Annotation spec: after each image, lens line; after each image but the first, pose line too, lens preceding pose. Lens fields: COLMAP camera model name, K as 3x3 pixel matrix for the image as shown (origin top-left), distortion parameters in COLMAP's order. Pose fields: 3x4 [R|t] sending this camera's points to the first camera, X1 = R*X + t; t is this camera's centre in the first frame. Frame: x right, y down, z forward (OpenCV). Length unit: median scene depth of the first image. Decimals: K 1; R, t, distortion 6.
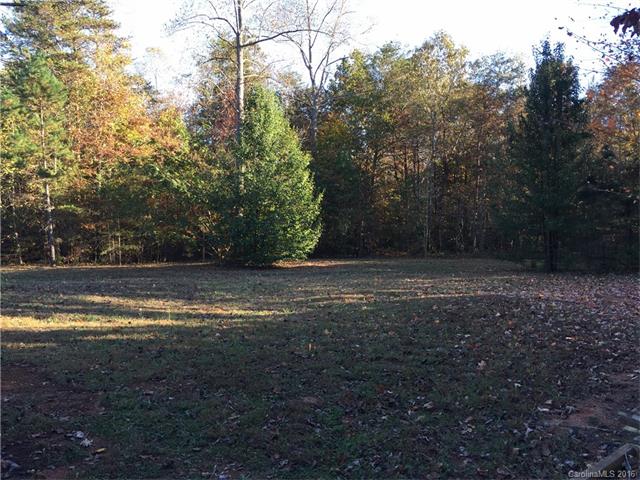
lens RADIAL K [[555.7, 0, 319.8], [0, 555.7, 240.3], [0, 0, 1]] dist [0.047801, -0.058644]
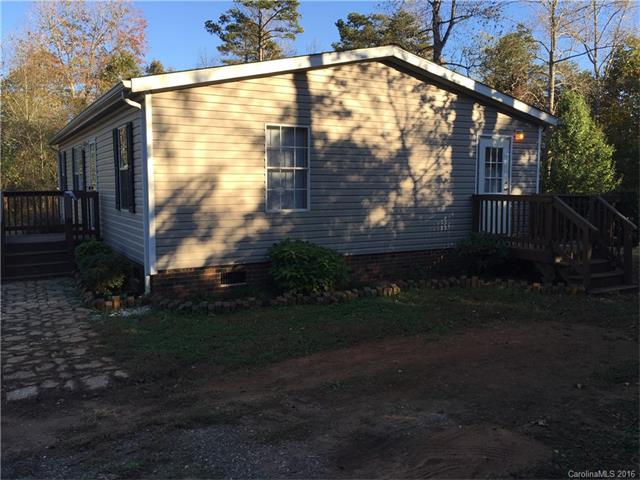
lens RADIAL K [[555.7, 0, 320.0], [0, 555.7, 238.6], [0, 0, 1]] dist [0.047801, -0.058644]
pose [[0.920752, 0.036906, -0.388398, -0.124787], [-0.025311, 0.999069, 0.034931, 0.022039], [0.389326, -0.022332, 0.920829, -0.399221]]
